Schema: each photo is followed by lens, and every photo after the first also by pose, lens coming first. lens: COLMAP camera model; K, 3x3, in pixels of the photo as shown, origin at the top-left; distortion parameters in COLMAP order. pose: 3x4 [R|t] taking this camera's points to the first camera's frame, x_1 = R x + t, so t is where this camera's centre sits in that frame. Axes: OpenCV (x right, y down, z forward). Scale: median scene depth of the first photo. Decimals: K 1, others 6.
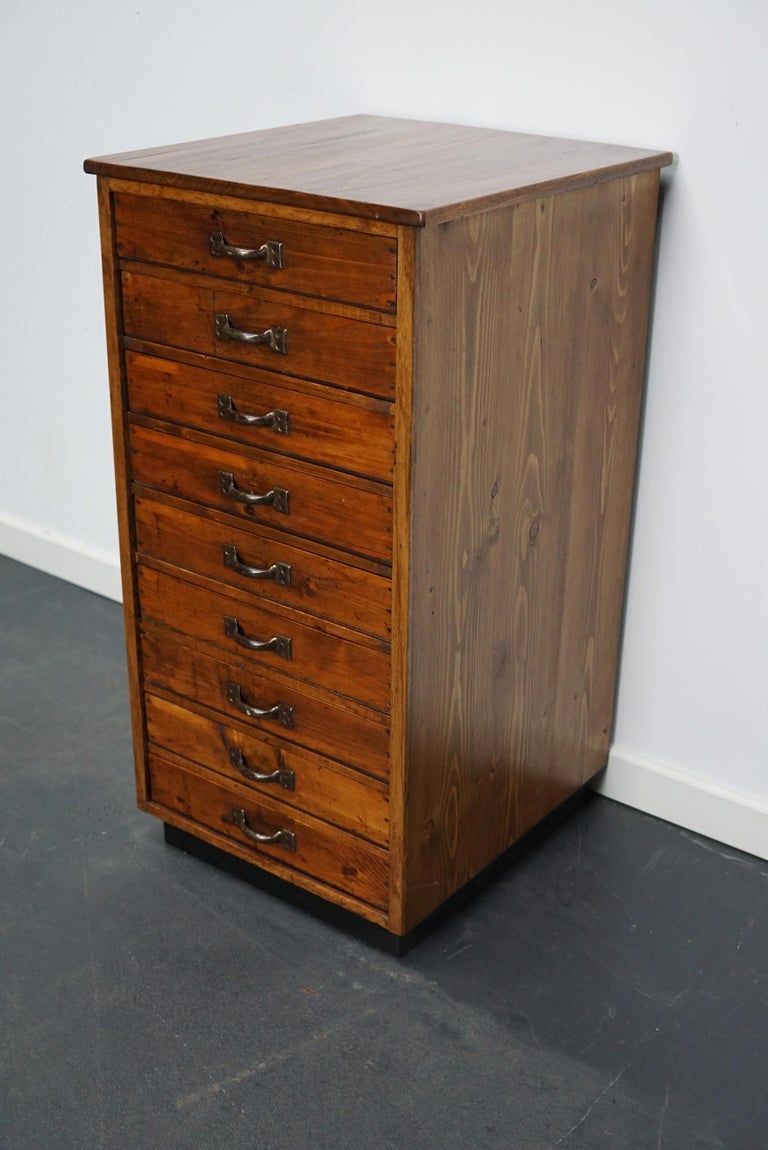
lens RADIAL K [[1483.7, 0, 387.6], [0, 1483.7, 576.9], [0, 0, 1]] dist [-0.113068, 0.000000]
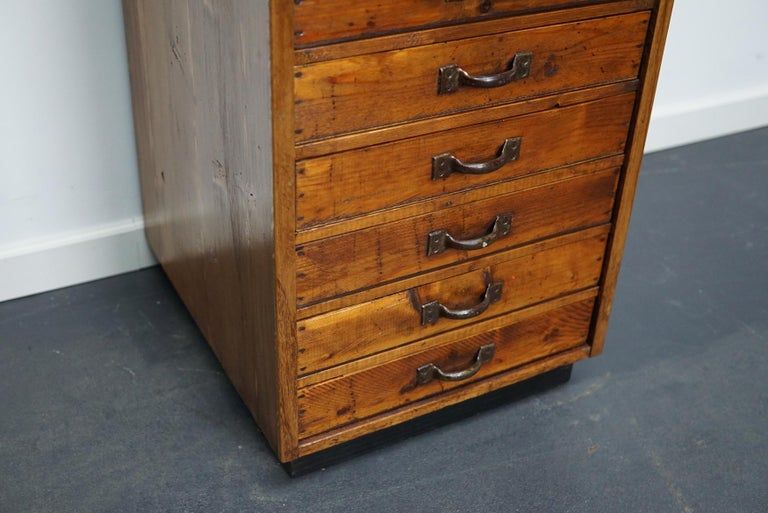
lens RADIAL K [[990.9, 0, 376.5], [0, 990.9, 260.2], [0, 0, 1]] dist [-0.113068, 0.000000]
pose [[0.428481, -0.505884, 0.748656, -0.588058], [0.346665, 0.857203, 0.380823, -0.151090], [-0.834403, 0.096357, 0.542667, 0.770969]]
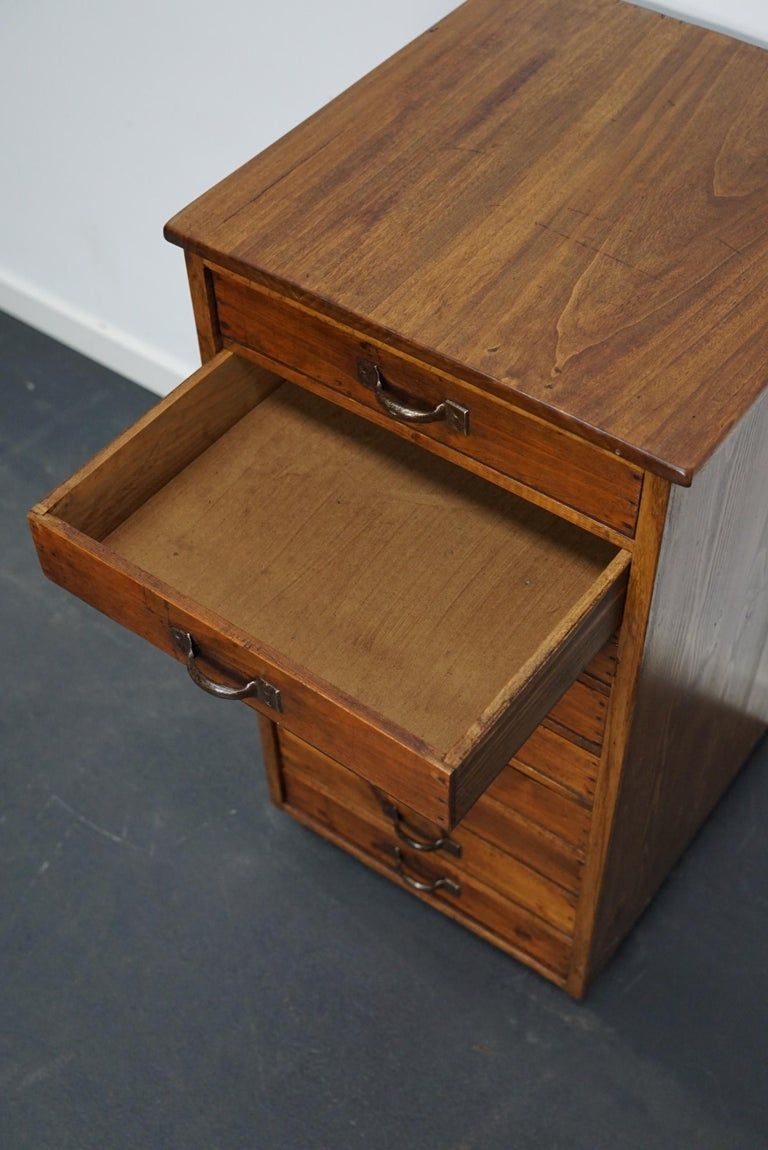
lens RADIAL K [[1483.7, 0, 382.3], [0, 1483.7, 580.0], [0, 0, 1]] dist [-0.113068, 0.000000]
pose [[0.999107, -0.034157, -0.024871, -0.087599], [0.041486, 0.904618, 0.424199, -0.414942], [0.008009, -0.424852, 0.905228, 0.278735]]
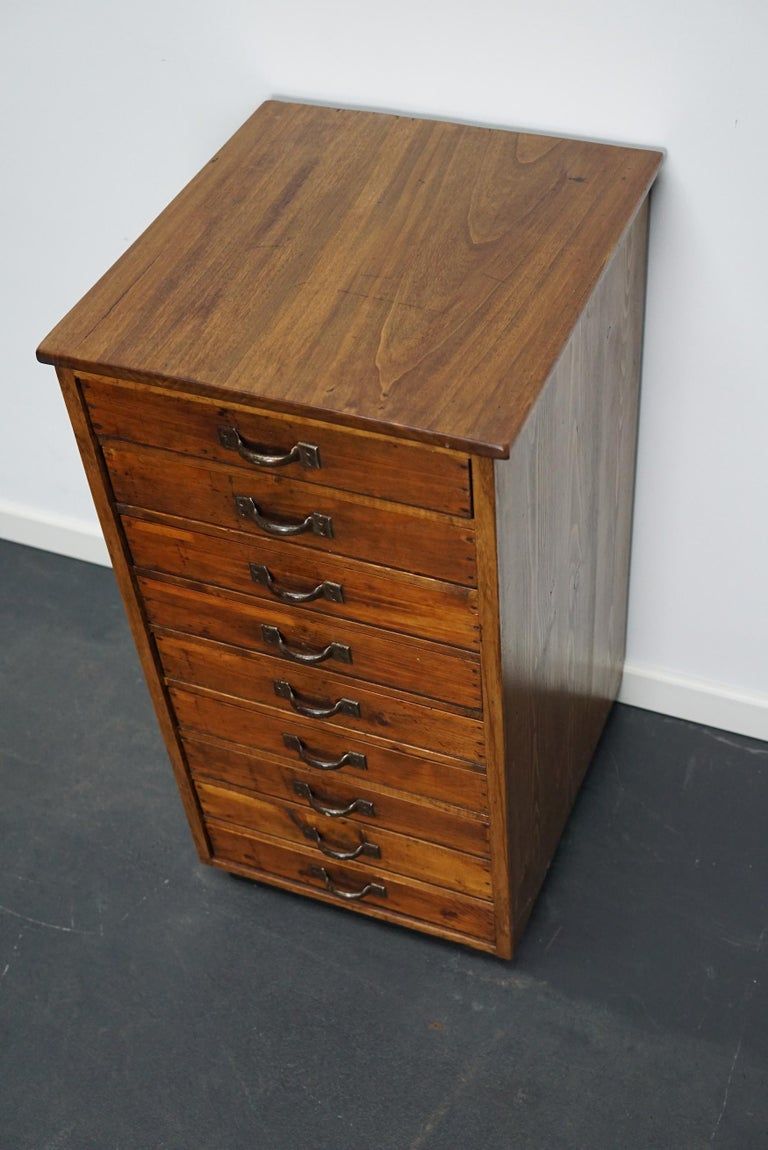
lens RADIAL K [[1483.7, 0, 387.1], [0, 1483.7, 578.4], [0, 0, 1]] dist [-0.113068, 0.000000]
pose [[0.963371, -0.241972, 0.115614, -0.138009], [0.187653, 0.916238, 0.353970, -0.414671], [-0.191581, -0.319310, 0.928083, 0.128503]]
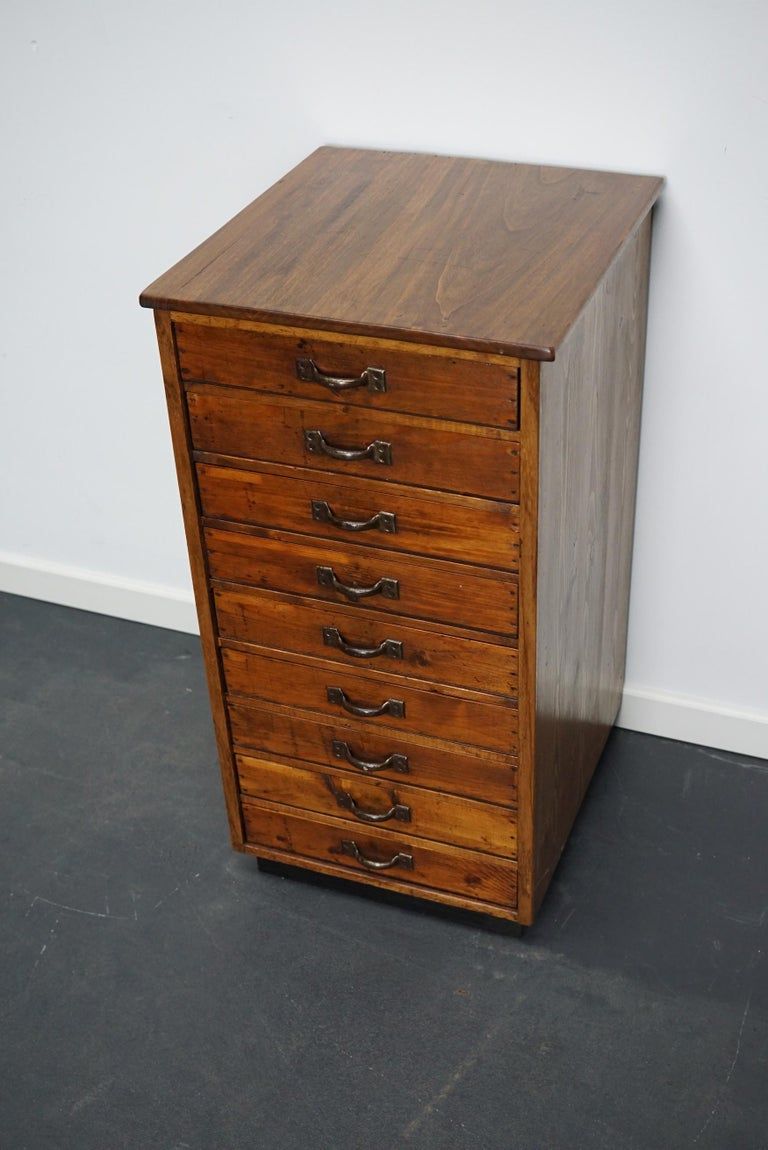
lens RADIAL K [[1483.7, 0, 385.1], [0, 1483.7, 579.5], [0, 0, 1]] dist [-0.113068, 0.000000]
pose [[0.960636, -0.202850, 0.189819, -0.267670], [0.166537, 0.967366, 0.190968, -0.254151], [-0.222362, -0.151839, 0.963068, -0.016030]]
